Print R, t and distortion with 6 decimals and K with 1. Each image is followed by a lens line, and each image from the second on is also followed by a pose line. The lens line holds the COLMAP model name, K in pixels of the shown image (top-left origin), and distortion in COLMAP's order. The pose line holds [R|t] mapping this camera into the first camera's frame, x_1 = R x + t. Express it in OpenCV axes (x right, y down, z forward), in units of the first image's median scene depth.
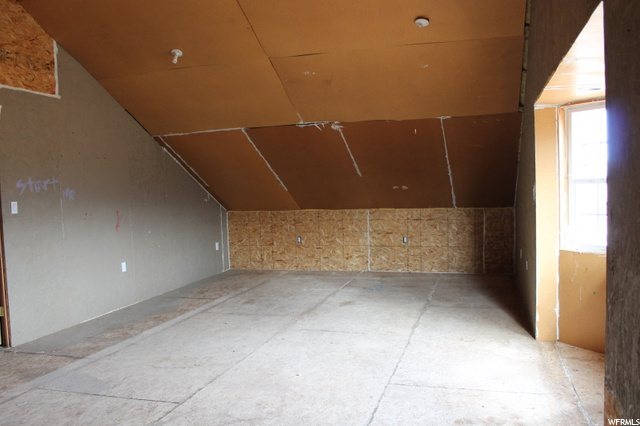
lens RADIAL K [[542.5, 0, 317.3], [0, 542.5, 224.7], [0, 0, 1]] dist [-0.183780, 0.176883]
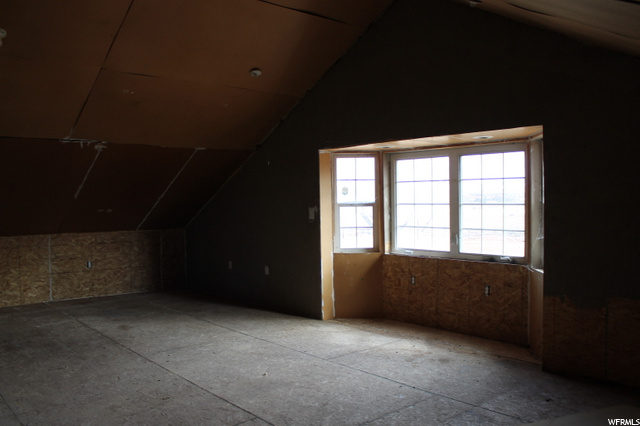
lens RADIAL K [[542.5, 0, 317.3], [0, 542.5, 224.7], [0, 0, 1]] dist [-0.183780, 0.176883]
pose [[0.522402, -0.013454, 0.852593, -0.446525], [0.057408, 0.998162, -0.019424, -0.001612], [-0.850765, 0.059092, 0.522214, 0.147183]]
